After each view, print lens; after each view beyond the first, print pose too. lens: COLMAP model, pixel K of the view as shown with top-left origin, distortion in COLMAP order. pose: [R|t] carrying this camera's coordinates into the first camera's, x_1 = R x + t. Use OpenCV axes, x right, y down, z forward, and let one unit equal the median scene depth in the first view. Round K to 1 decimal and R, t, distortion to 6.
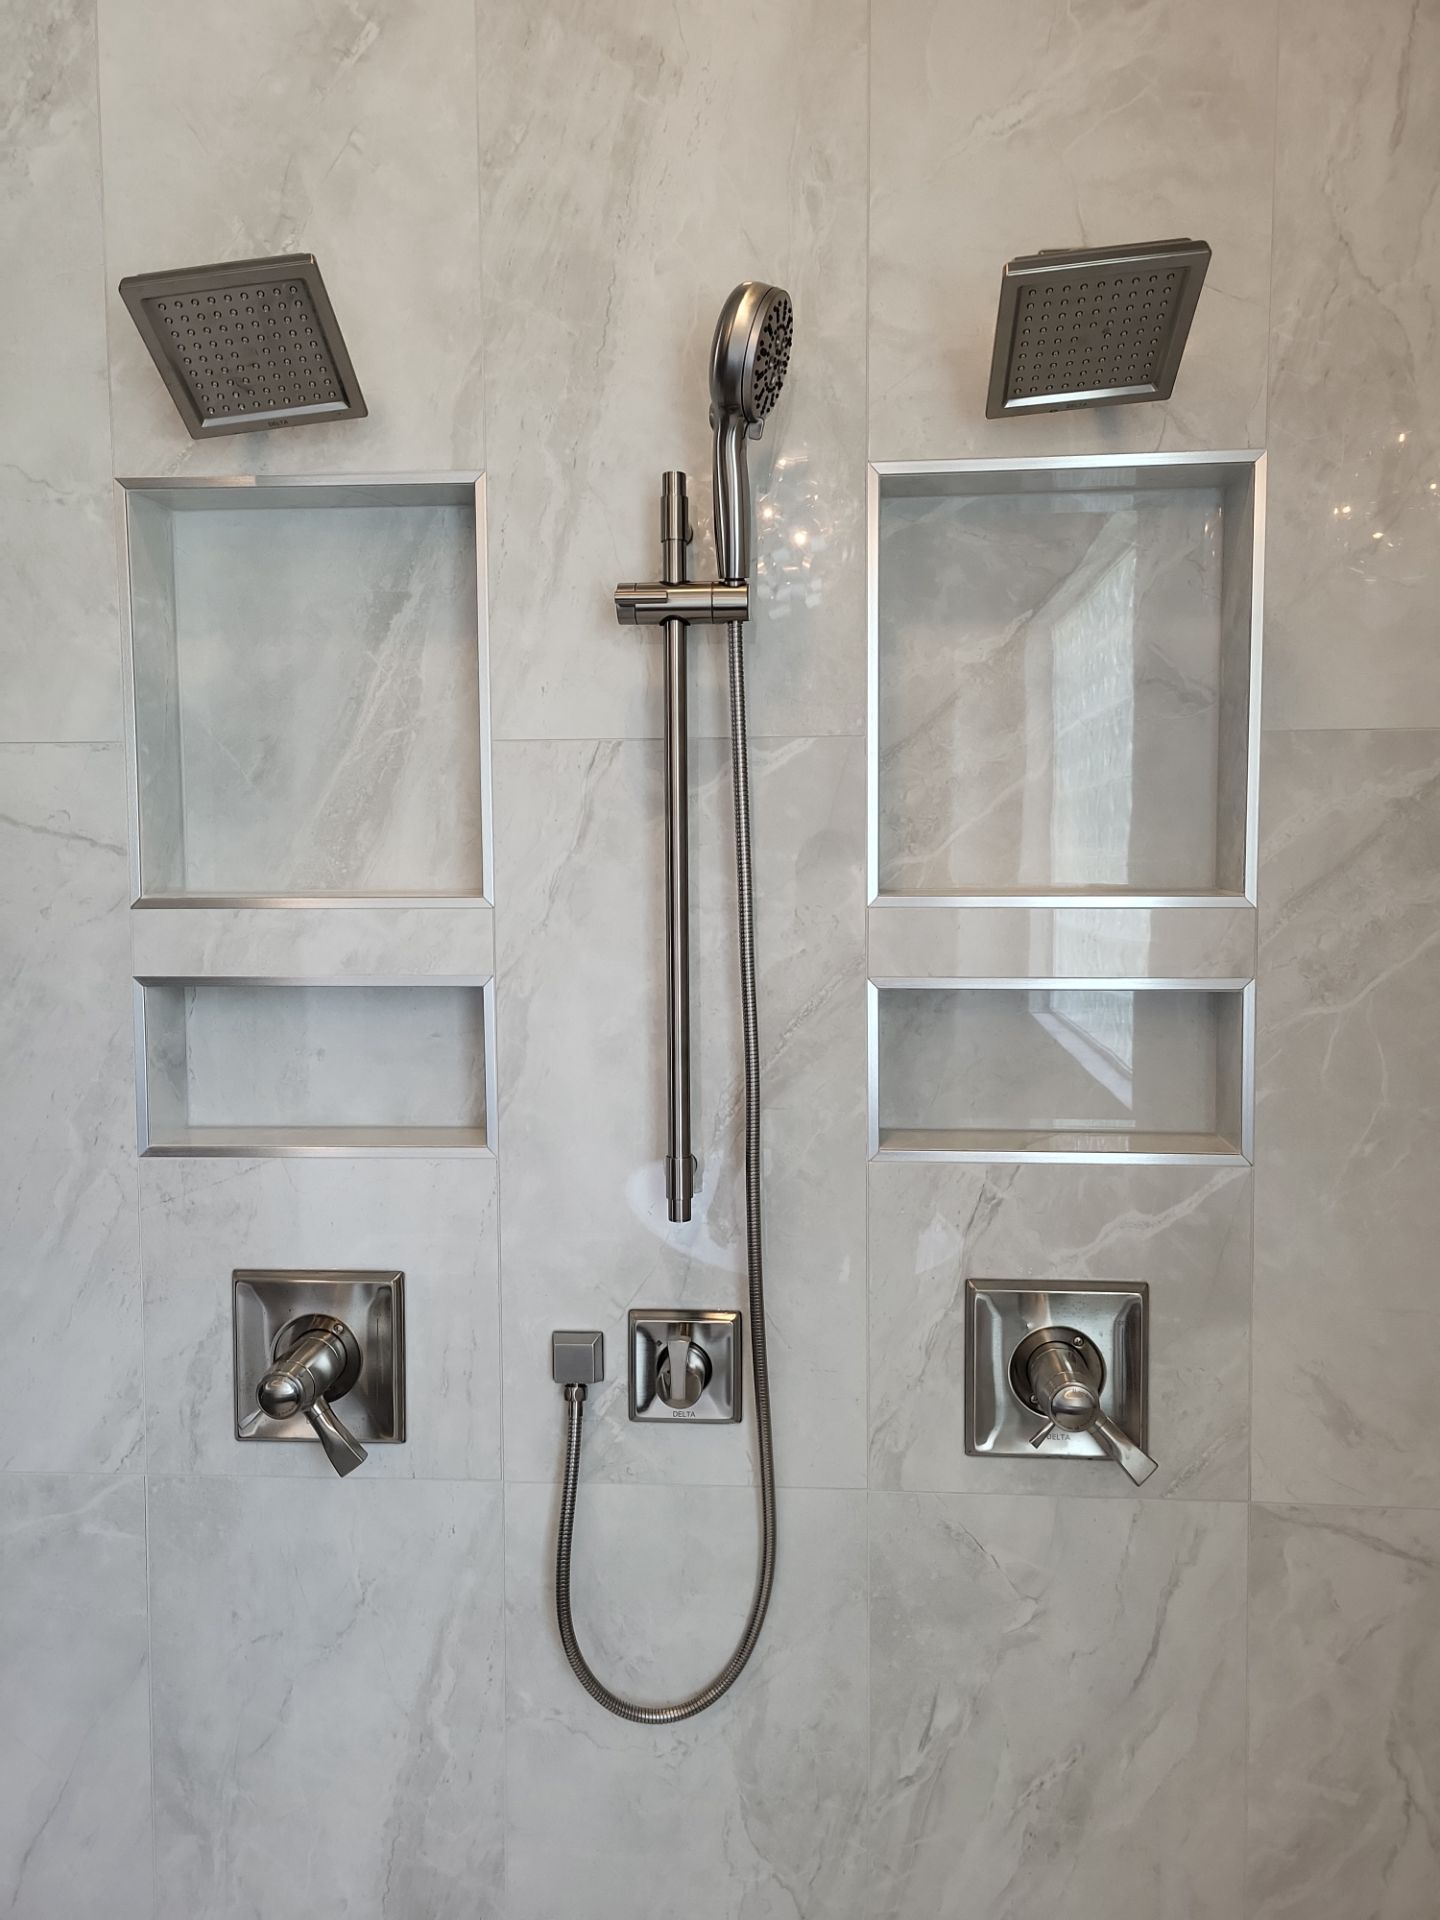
lens RADIAL K [[1447.2, 0, 724.5], [0, 1447.2, 956.6], [0, 0, 1]] dist [0.055279, -0.030829]
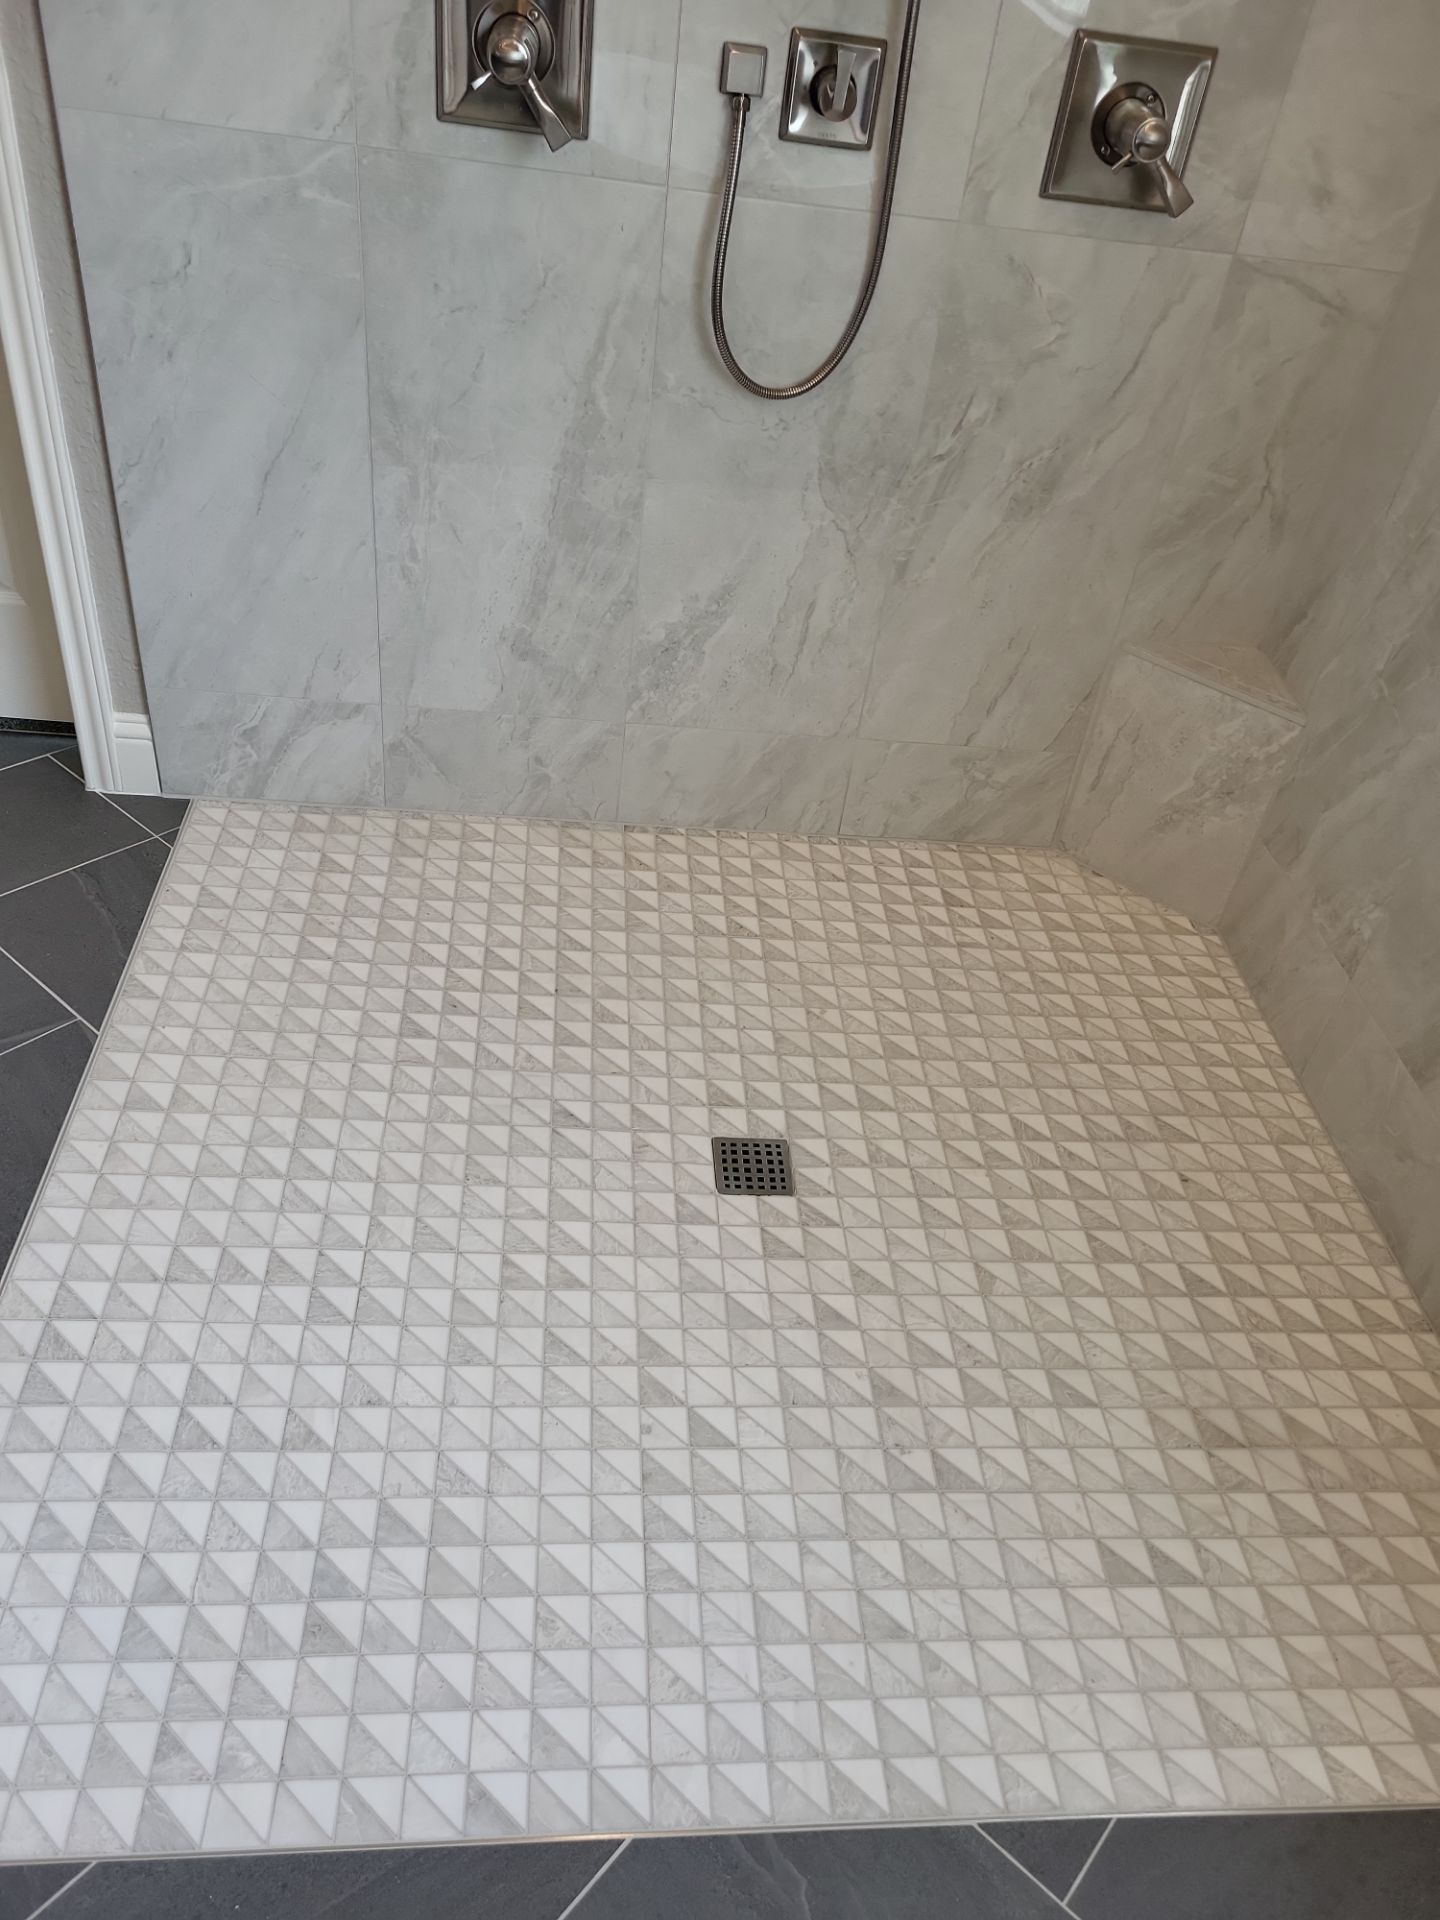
lens RADIAL K [[1447.2, 0, 750.6], [0, 1447.2, 964.9], [0, 0, 1]] dist [0.055279, -0.030829]
pose [[0.980319, 0.006238, 0.197319, -0.328212], [-0.120236, 0.811607, 0.571698, 0.184348], [-0.156579, -0.584171, 0.796384, -0.364370]]
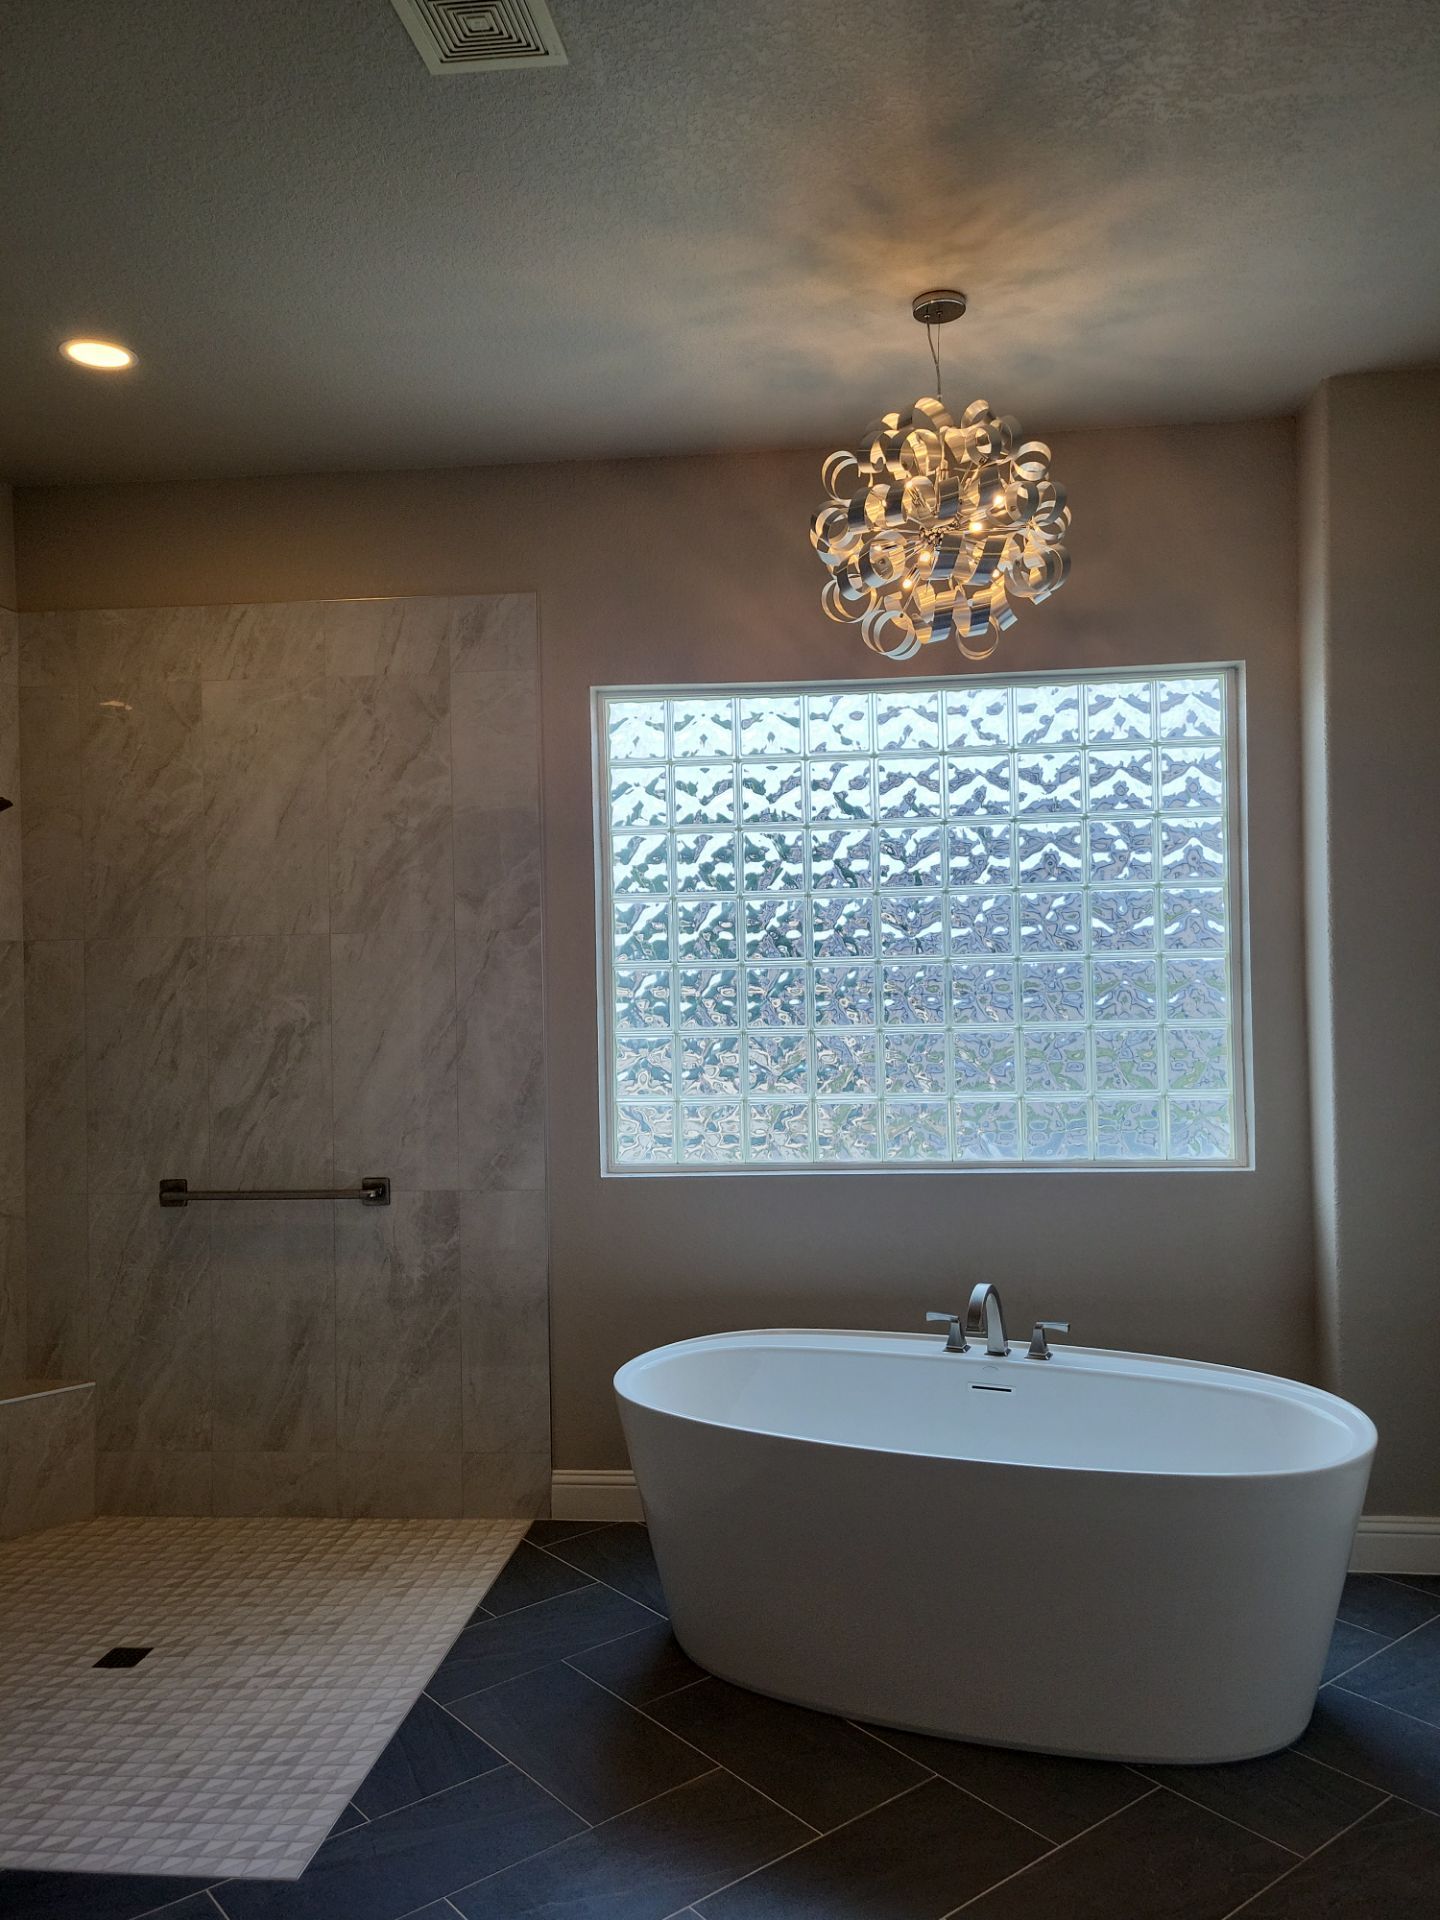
lens RADIAL K [[1447.2, 0, 759.5], [0, 1447.2, 951.6], [0, 0, 1]] dist [0.055279, -0.030829]
pose [[0.030837, 0.014064, 0.999425, -2.435813], [0.083106, 0.996403, -0.016586, 0.048428], [-0.996063, 0.083570, 0.029557, -0.639130]]
